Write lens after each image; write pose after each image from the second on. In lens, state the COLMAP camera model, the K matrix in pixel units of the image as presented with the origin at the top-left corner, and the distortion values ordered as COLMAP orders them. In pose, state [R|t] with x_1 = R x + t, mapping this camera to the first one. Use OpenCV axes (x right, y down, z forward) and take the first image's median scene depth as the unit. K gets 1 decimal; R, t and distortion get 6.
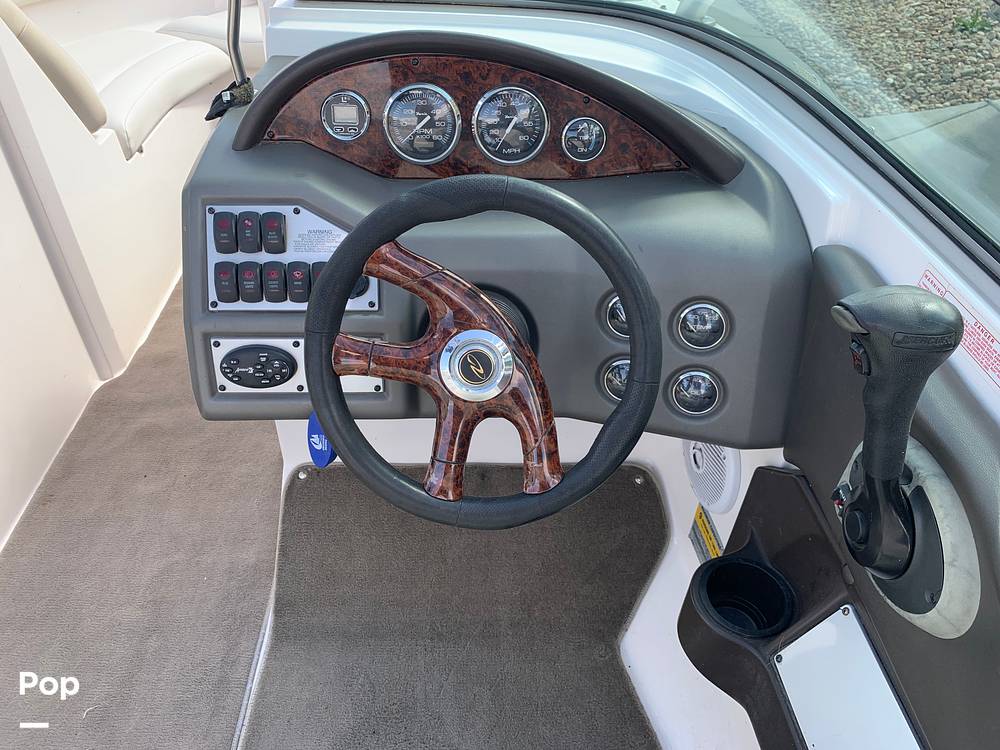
lens RADIAL K [[786.5, 0, 500.0], [0, 786.5, 375.0], [0, 0, 1]] dist [0.039085, -0.082625]
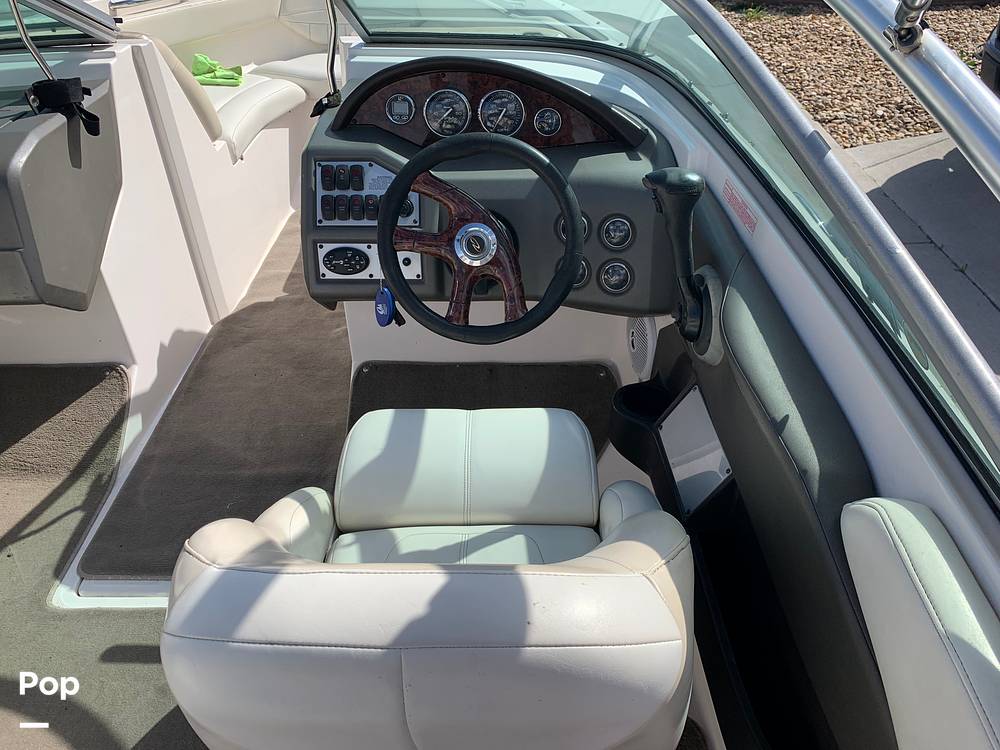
lens RADIAL K [[769.9, 0, 500.0], [0, 769.9, 375.0], [0, 0, 1]] dist [0.041379, -0.004002]
pose [[0.998927, 0.002295, -0.046262, 0.083360], [-0.004677, 0.998665, -0.051440, 0.296173], [0.046082, 0.051601, 0.997604, -0.546837]]
